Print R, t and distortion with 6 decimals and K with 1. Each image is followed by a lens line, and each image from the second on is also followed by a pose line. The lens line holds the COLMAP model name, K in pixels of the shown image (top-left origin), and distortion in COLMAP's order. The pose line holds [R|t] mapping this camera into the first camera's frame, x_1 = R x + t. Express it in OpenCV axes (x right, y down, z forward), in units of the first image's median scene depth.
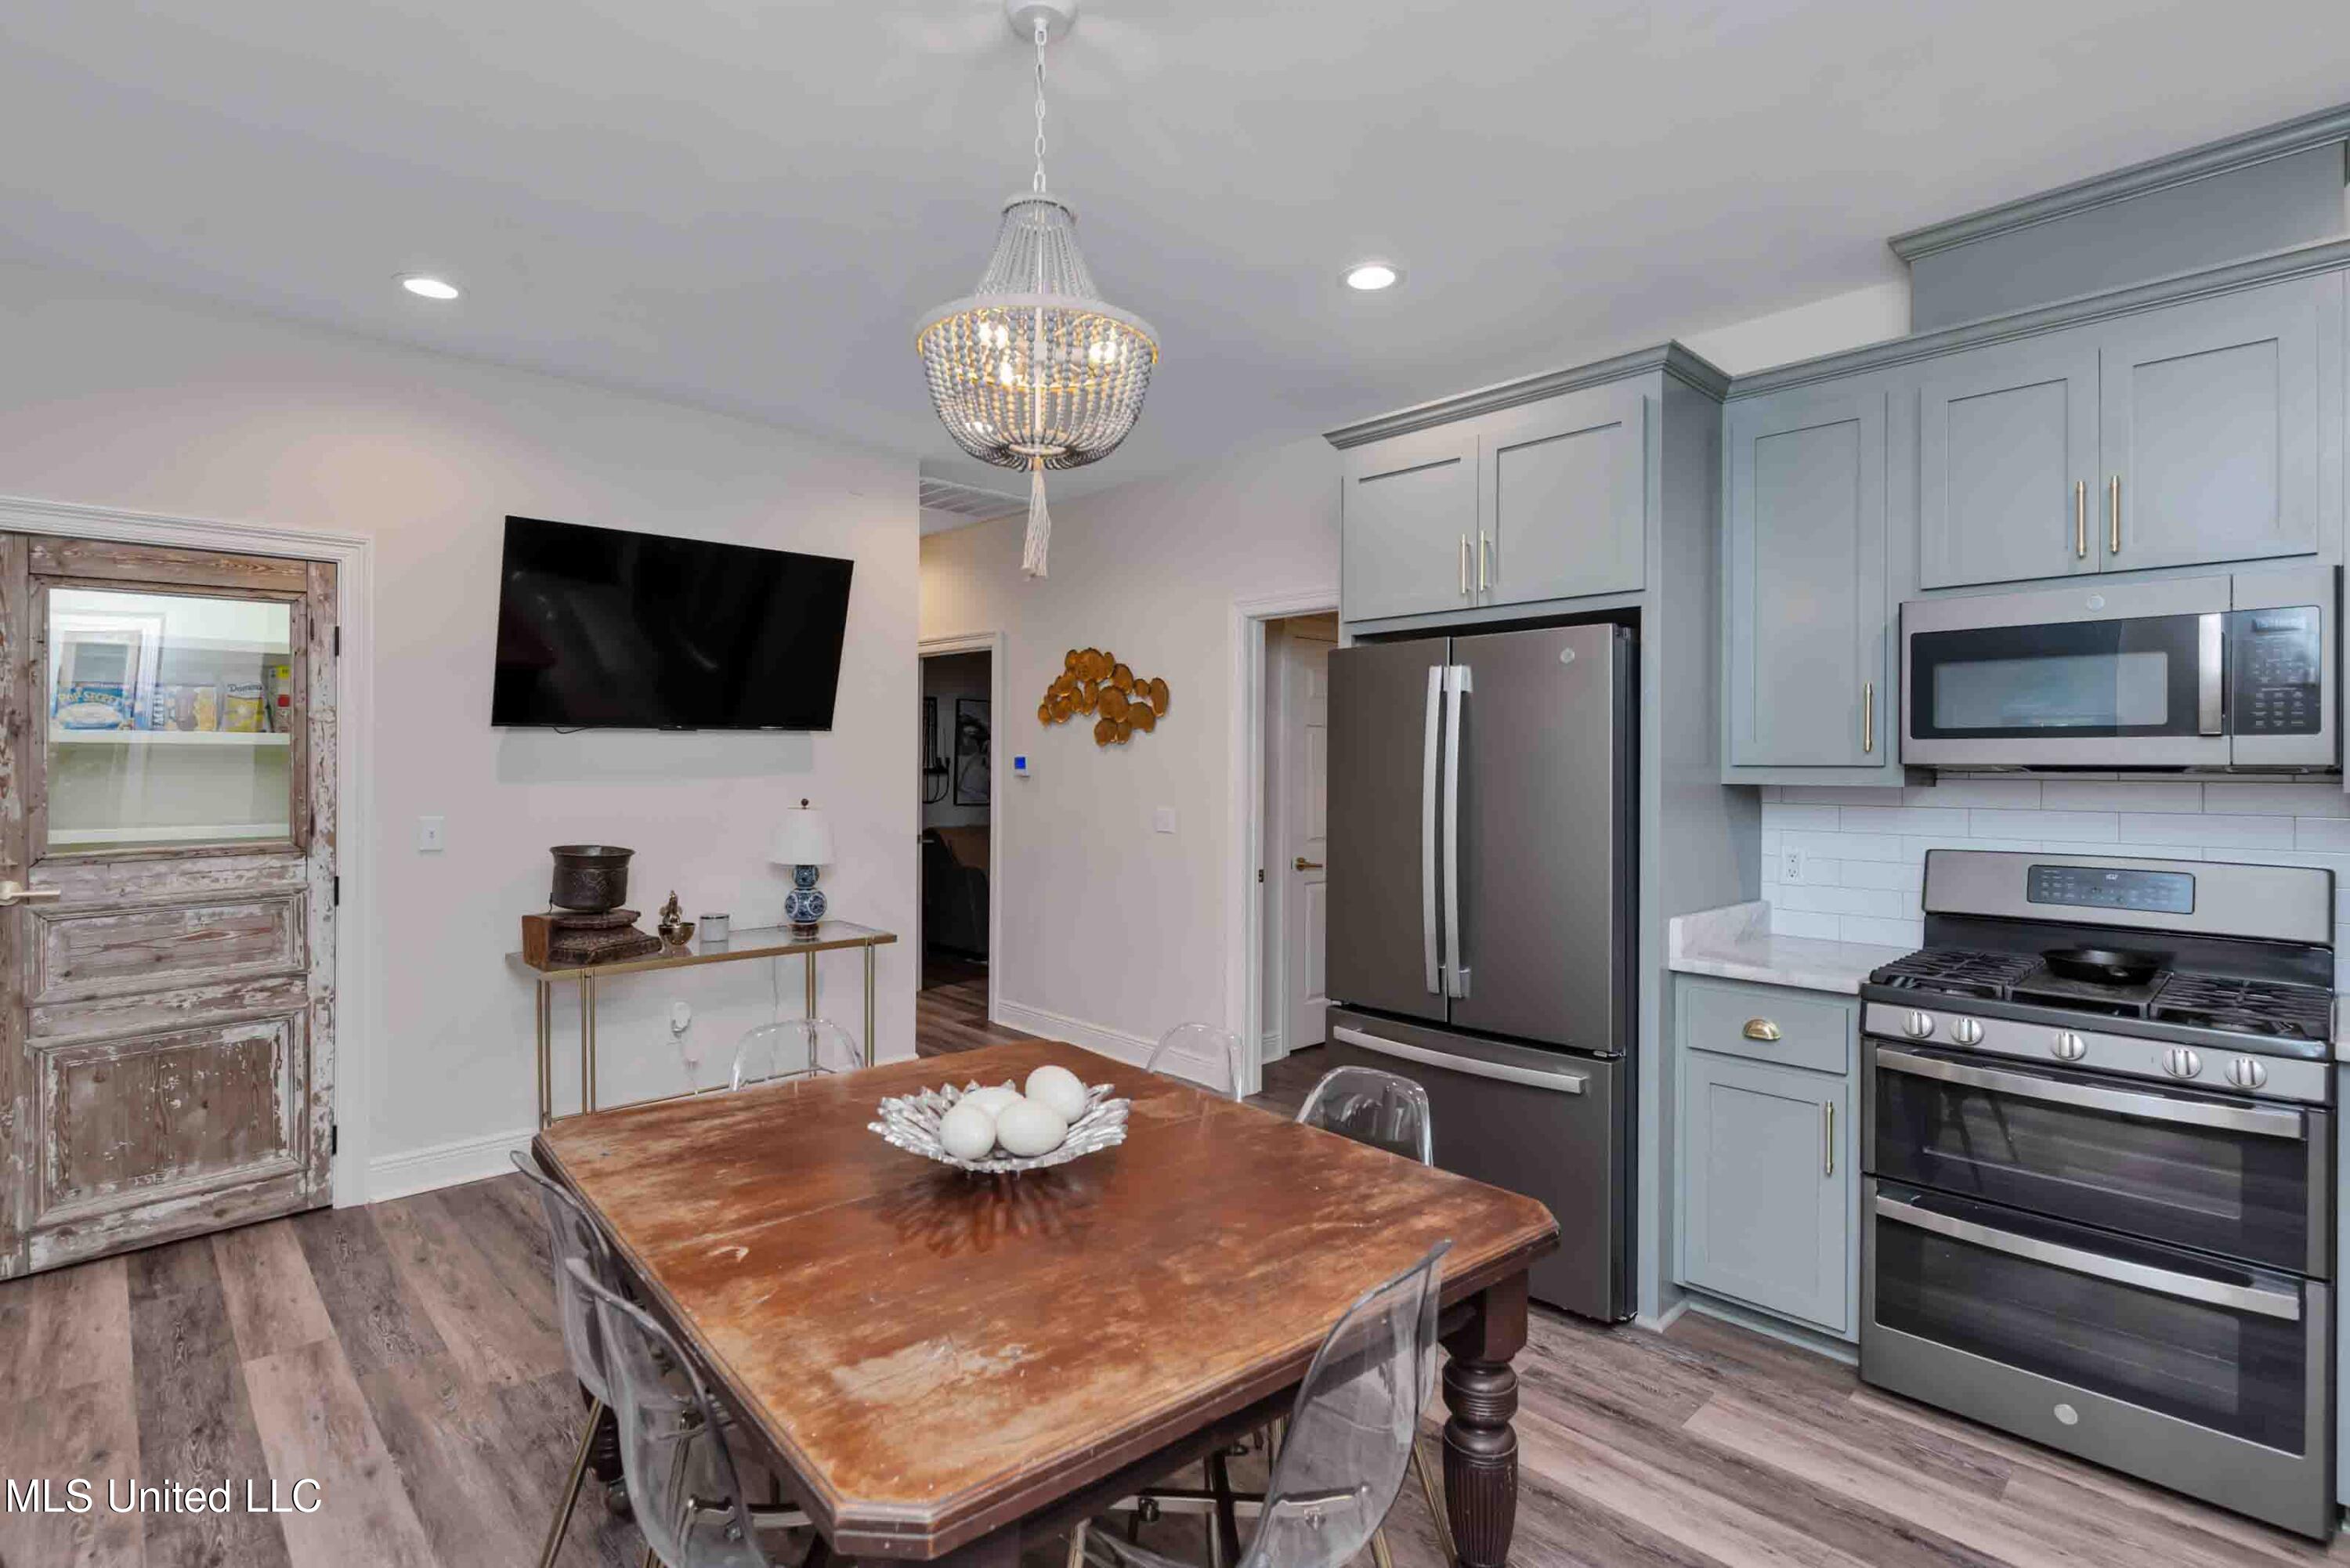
lens RADIAL K [[1150.6, 0, 1193.0], [0, 1150.6, 792.1], [0, 0, 1]] dist [0.000504, -0.000429]
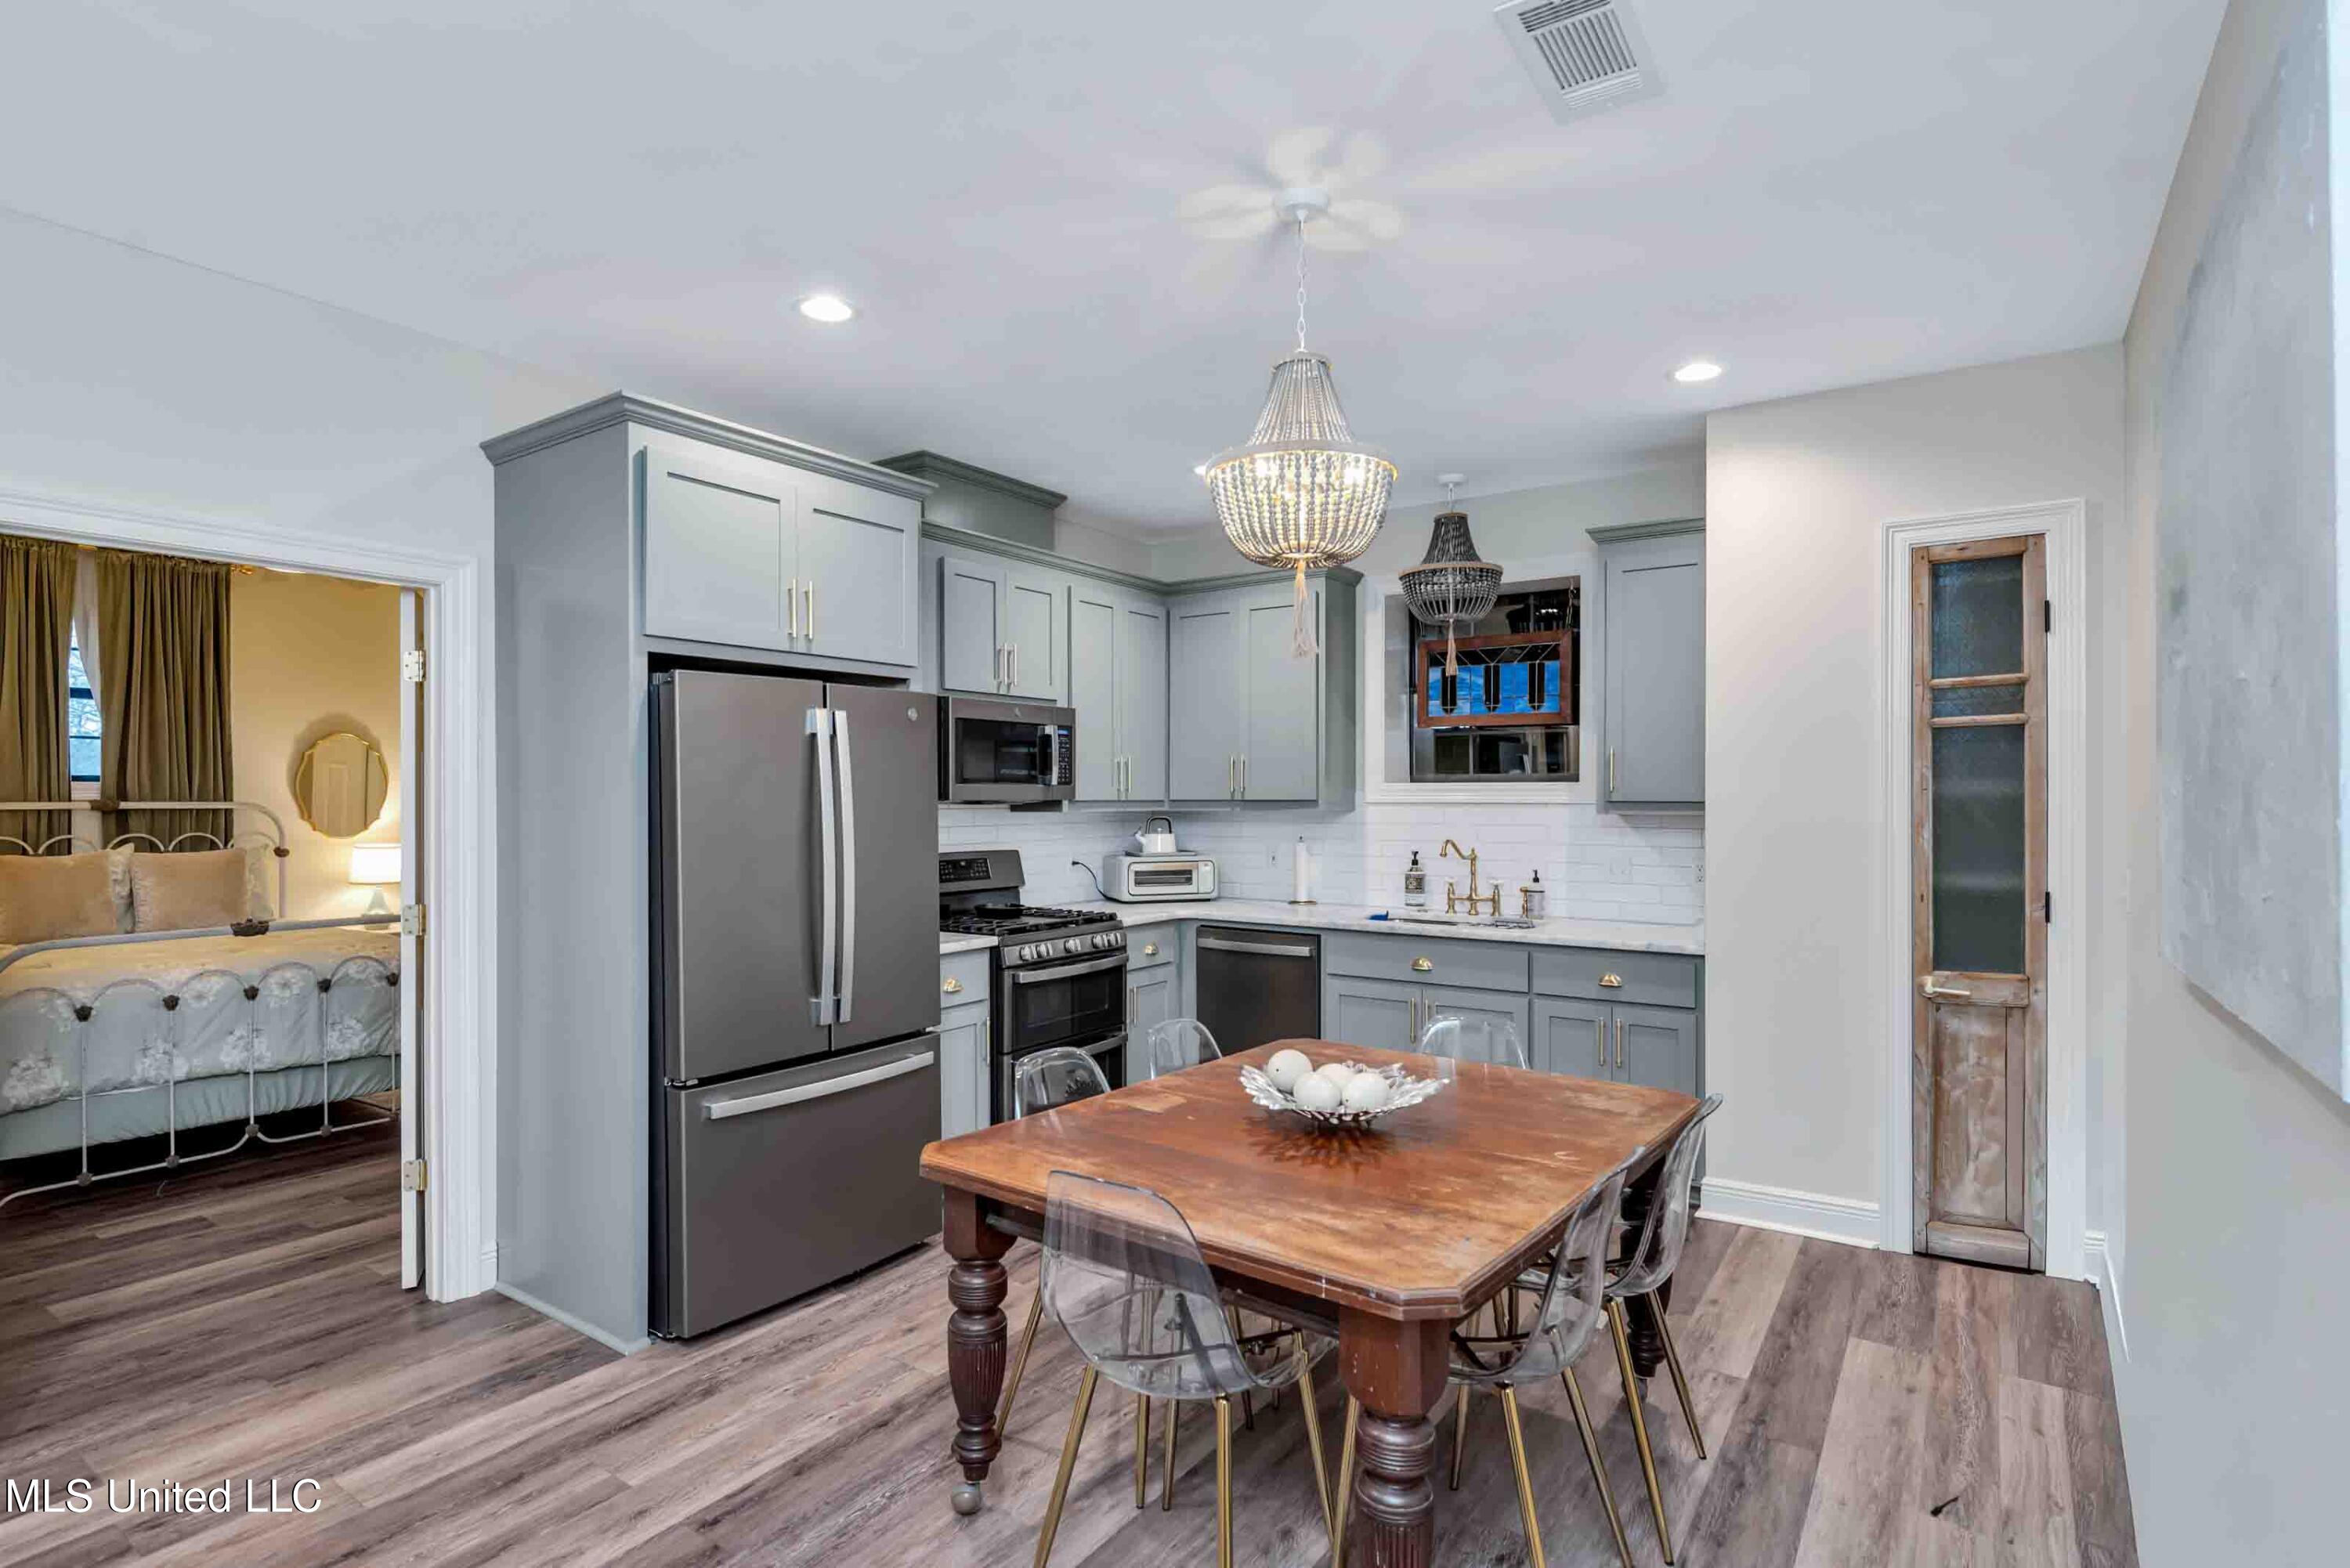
lens RADIAL K [[1150.6, 0, 1193.0], [0, 1150.6, 792.1], [0, 0, 1]] dist [0.000504, -0.000429]
pose [[-0.206576, 0.002664, 0.978427, -1.416965], [0.024284, 0.999702, 0.002405, -0.045004], [-0.978129, 0.024257, -0.206579, 1.456224]]
